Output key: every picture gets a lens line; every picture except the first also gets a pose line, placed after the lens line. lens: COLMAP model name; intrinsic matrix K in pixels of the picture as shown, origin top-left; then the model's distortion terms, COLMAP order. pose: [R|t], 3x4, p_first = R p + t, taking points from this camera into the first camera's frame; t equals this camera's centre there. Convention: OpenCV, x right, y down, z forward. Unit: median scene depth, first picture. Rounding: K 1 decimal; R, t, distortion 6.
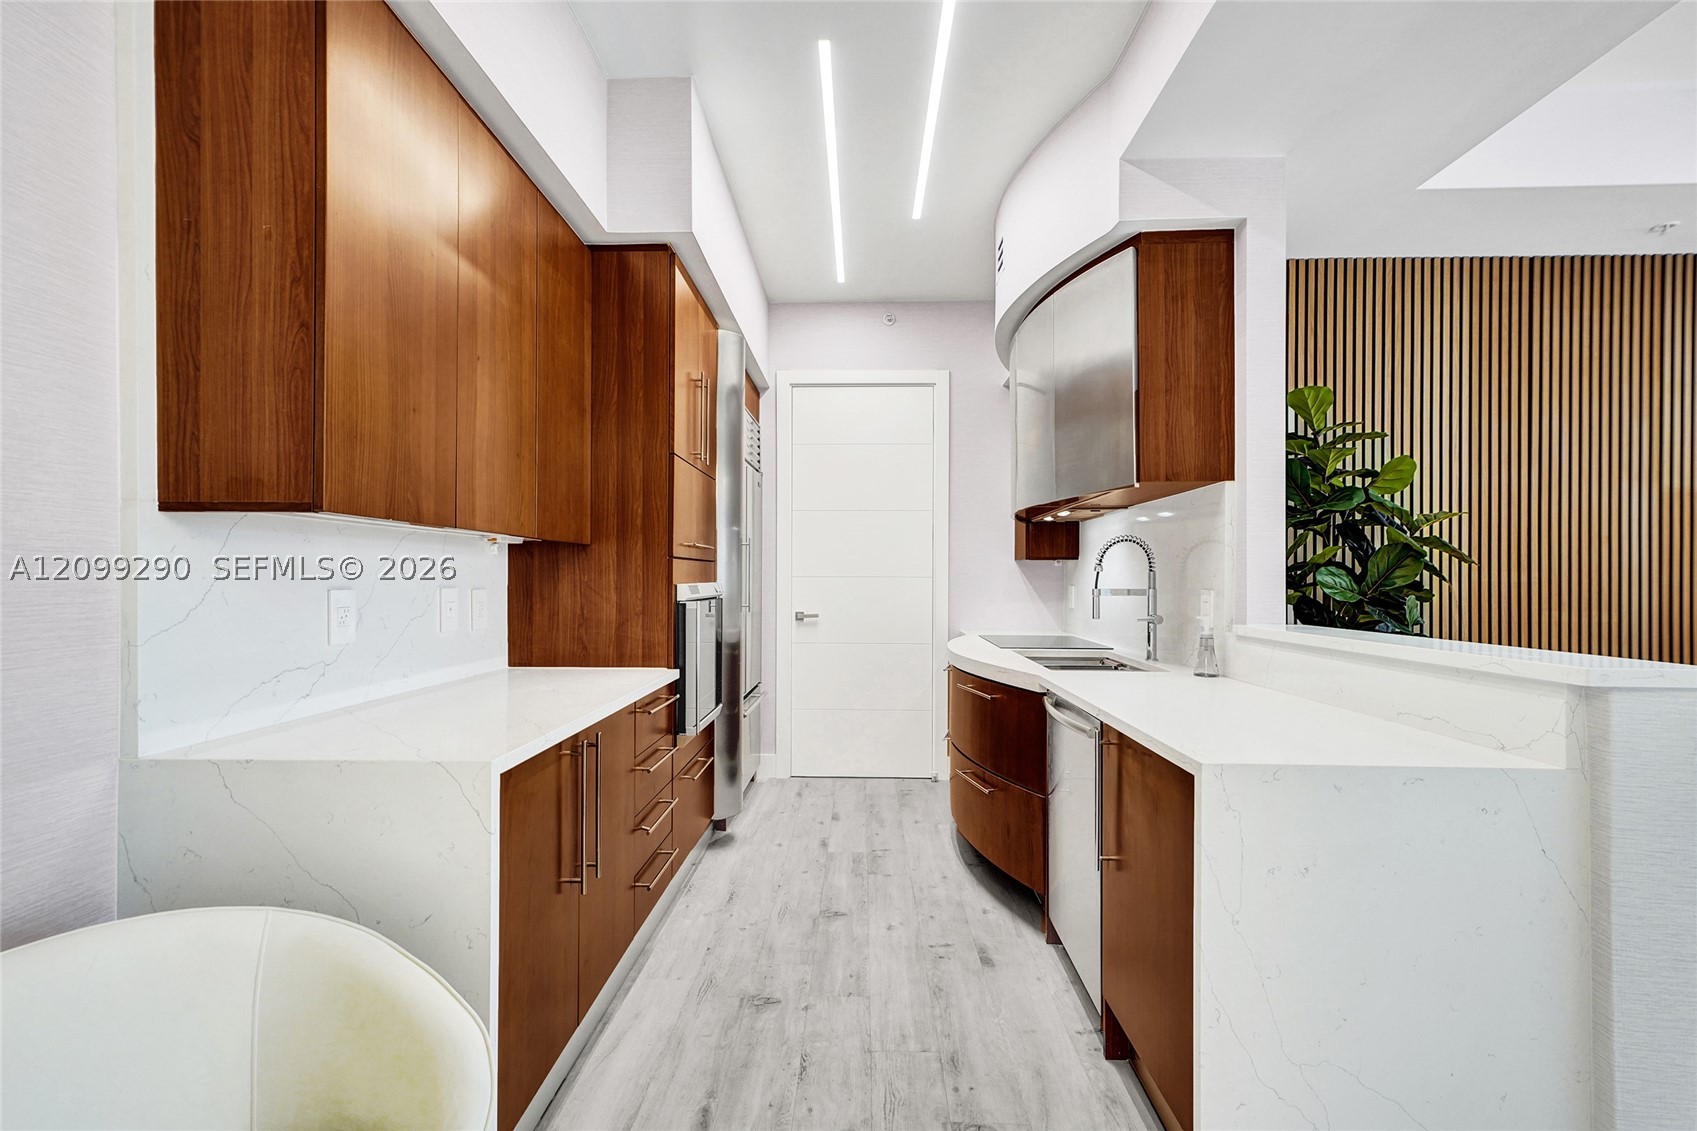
lens RADIAL K [[785.2, 0, 843.4], [0, 785.2, 576.0], [0, 0, 1]] dist [0.002947, 0.000787]
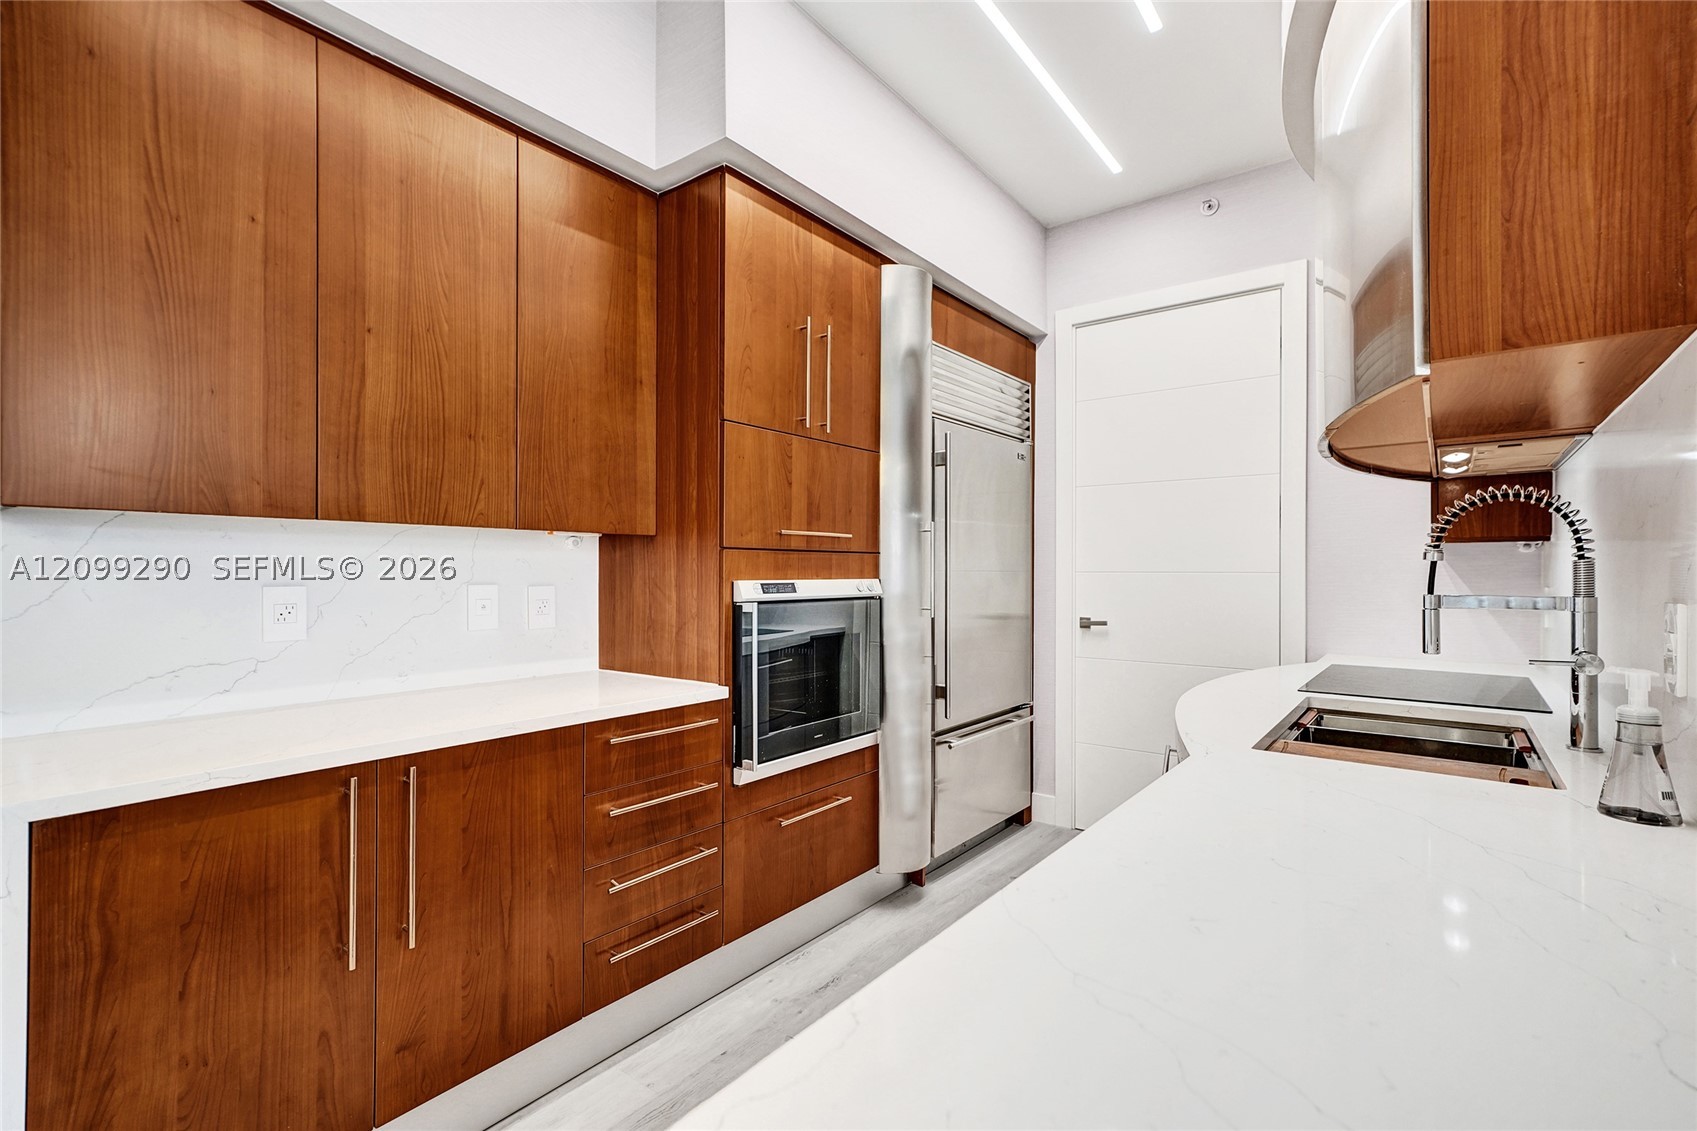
lens RADIAL K [[776.7, 0, 845.6], [0, 776.7, 569.0], [0, 0, 1]] dist [0.001568, 0.000556]
pose [[0.809848, -0.004369, -0.586624, 0.352998], [0.002627, 0.999989, -0.003820, 0.000902], [0.586634, 0.001553, 0.809851, 0.422624]]
